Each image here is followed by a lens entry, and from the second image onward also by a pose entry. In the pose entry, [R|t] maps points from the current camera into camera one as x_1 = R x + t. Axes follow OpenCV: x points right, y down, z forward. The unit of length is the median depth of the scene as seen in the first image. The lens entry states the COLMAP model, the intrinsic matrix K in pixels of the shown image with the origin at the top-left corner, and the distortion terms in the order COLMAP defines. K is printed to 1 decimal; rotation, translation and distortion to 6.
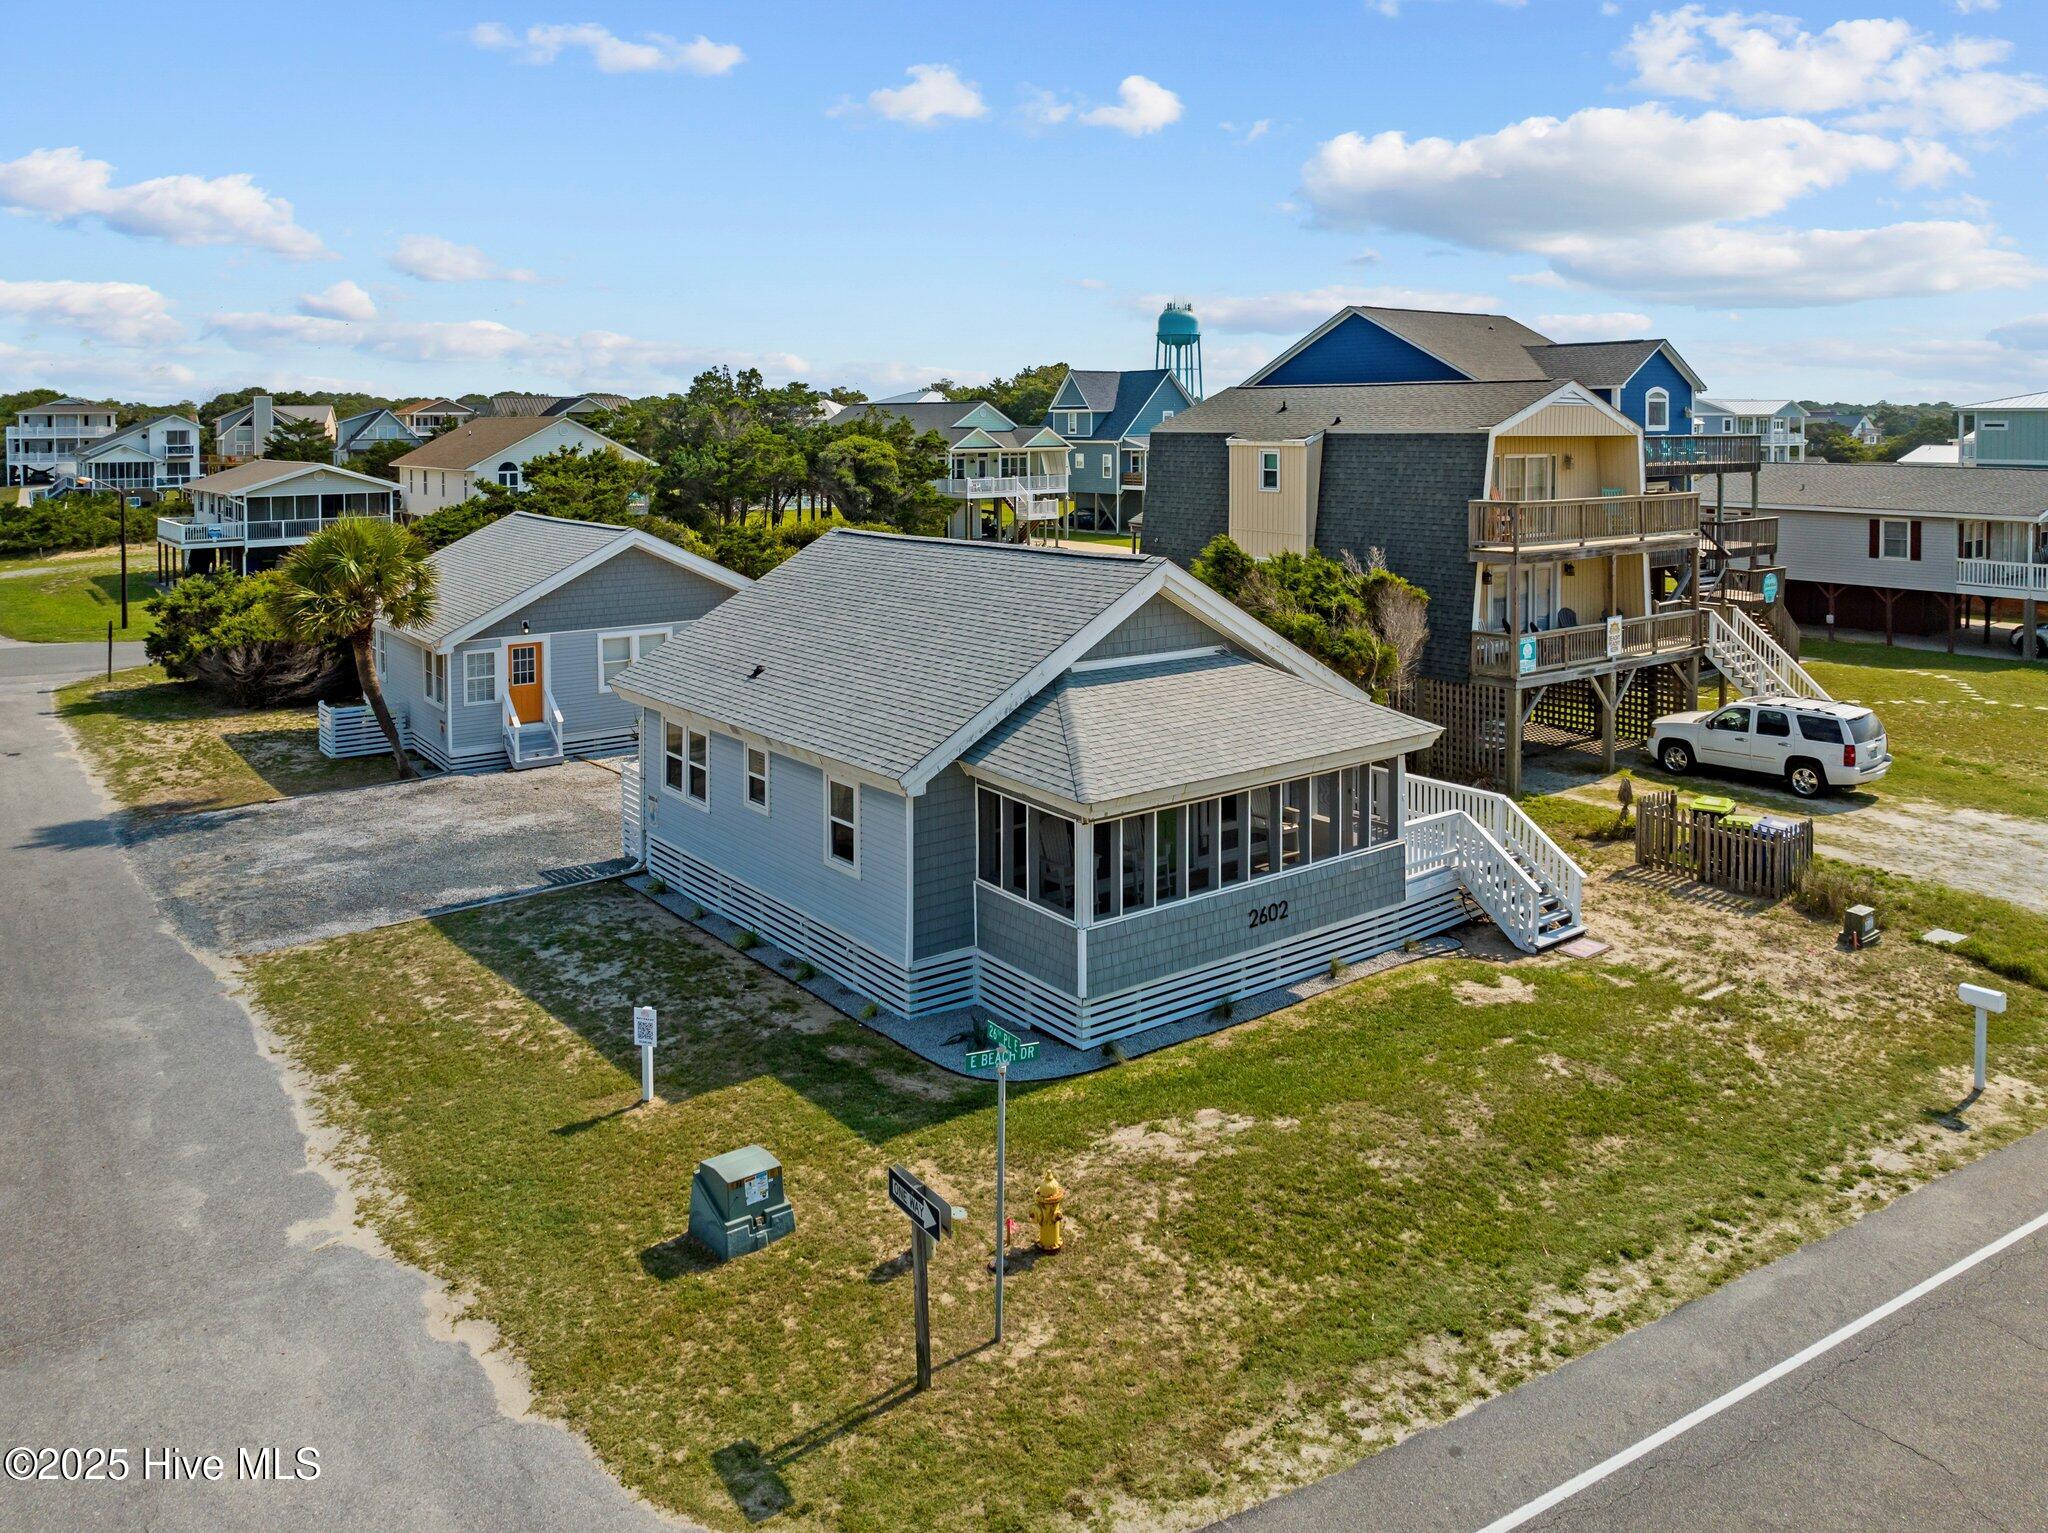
lens RADIAL K [[1519.1, 0, 1042.0], [0, 1519.1, 504.7], [0, 0, 1]] dist [-0.028716, -0.002018]
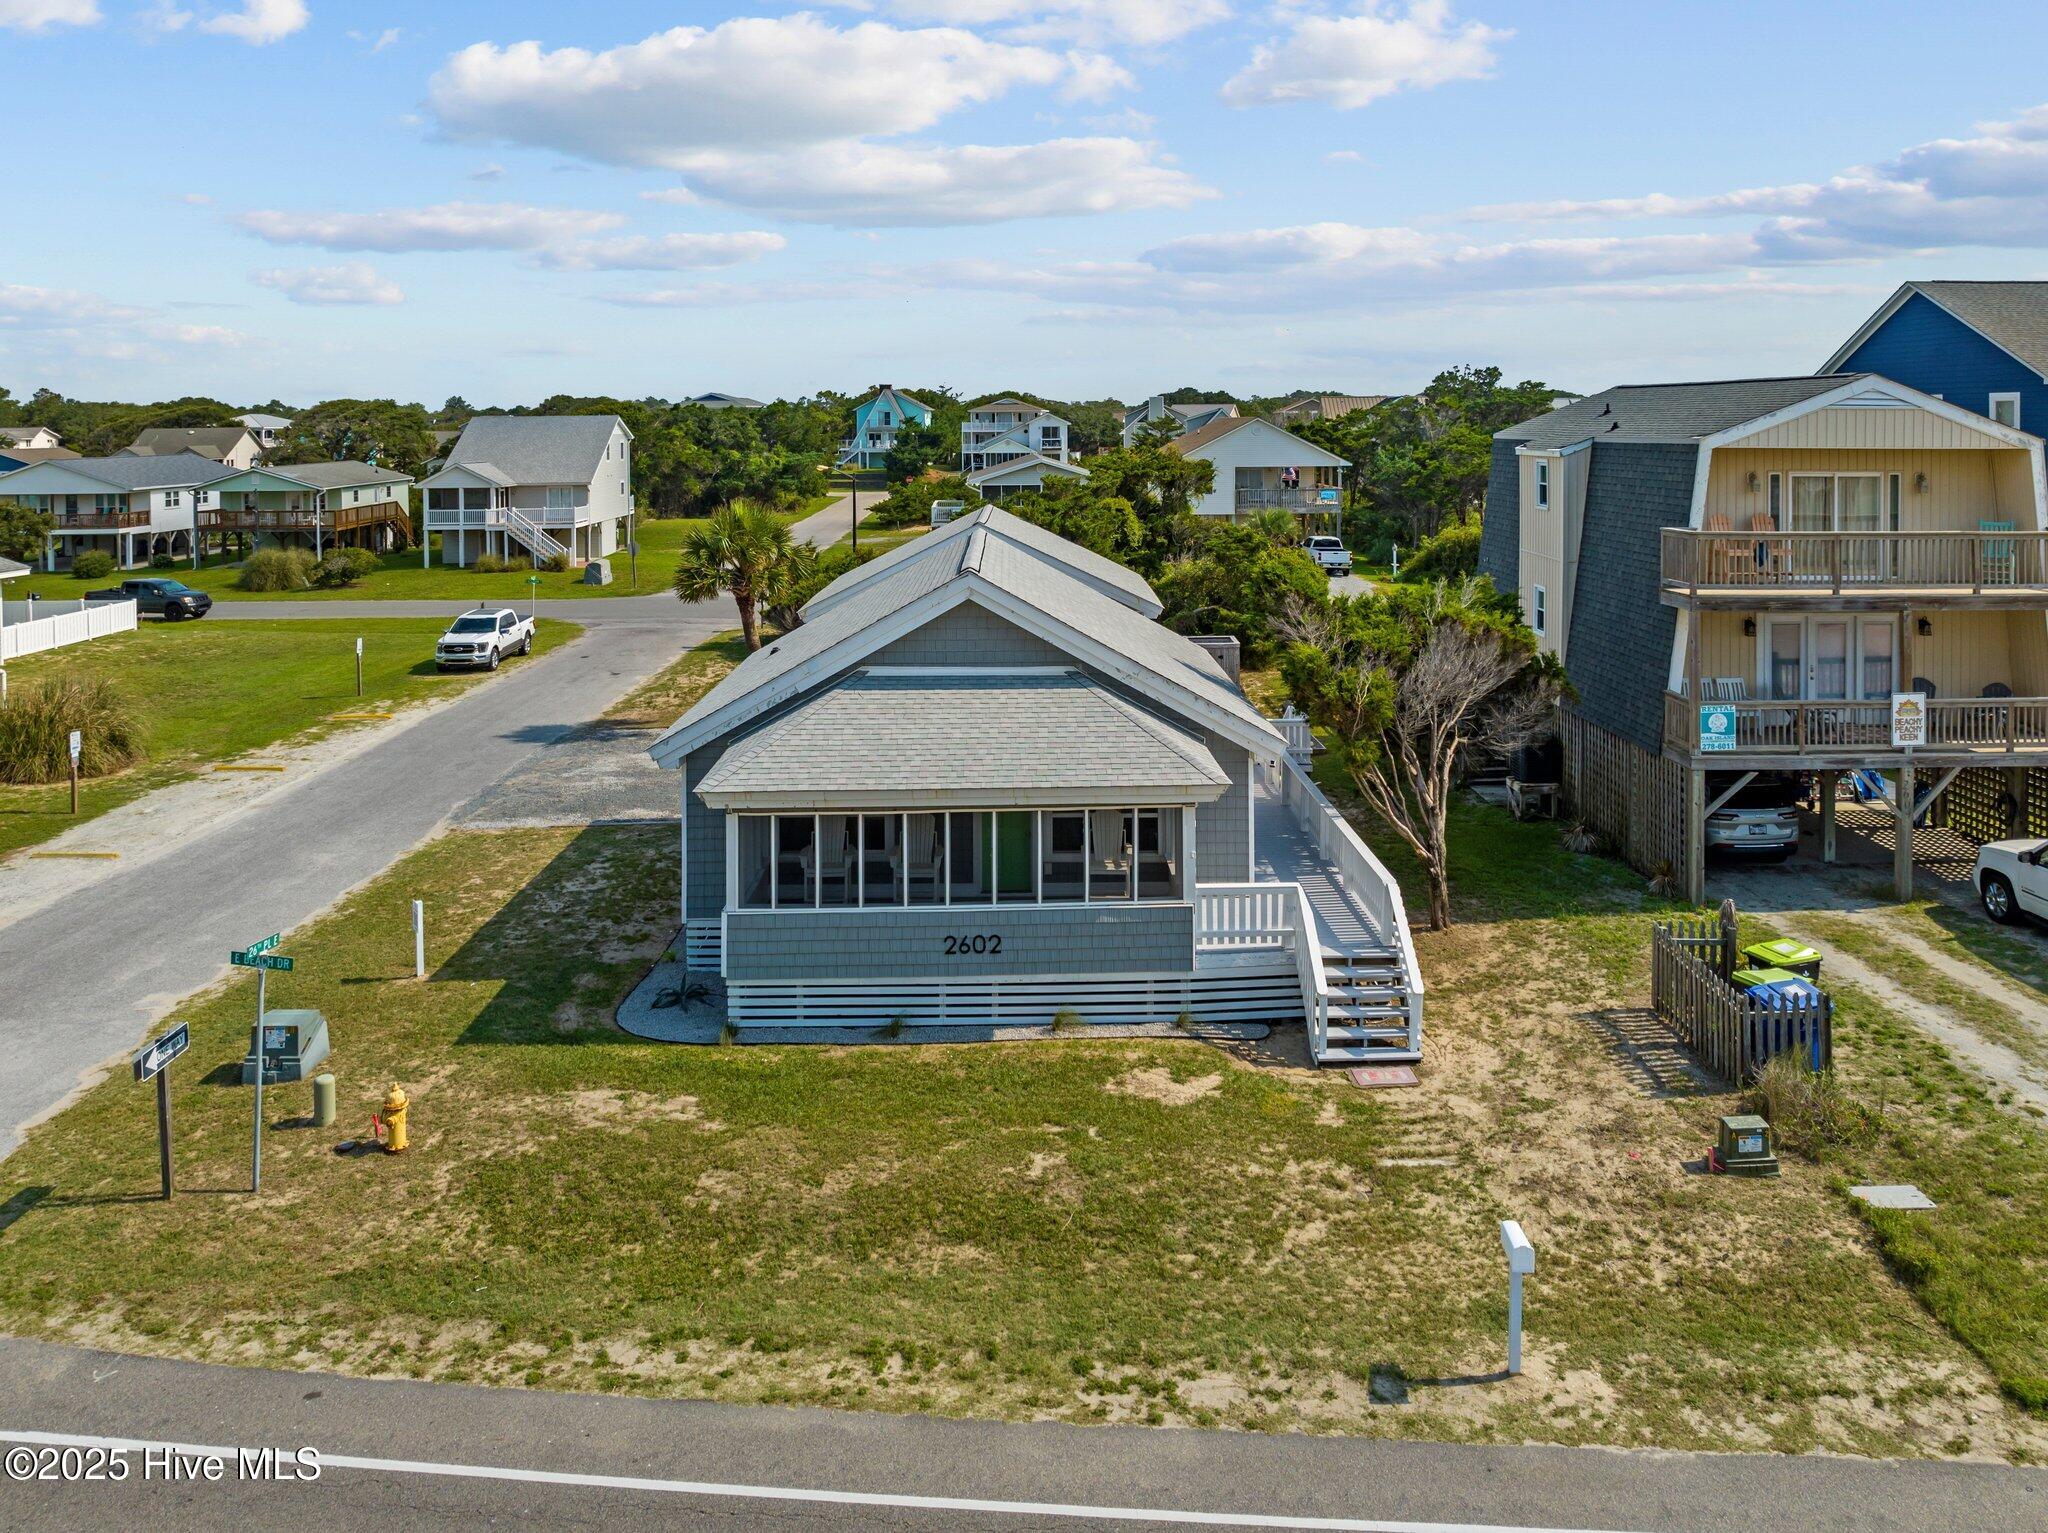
lens RADIAL K [[1521.1, 0, 1033.6], [0, 1521.1, 450.9], [0, 0, 1]] dist [-0.015970, -0.013585]
pose [[0.802687, 0.009857, -0.596319, 1.040600], [-0.029307, 0.999307, -0.022931, -0.032423], [0.595680, 0.035883, 0.802420, 0.324123]]
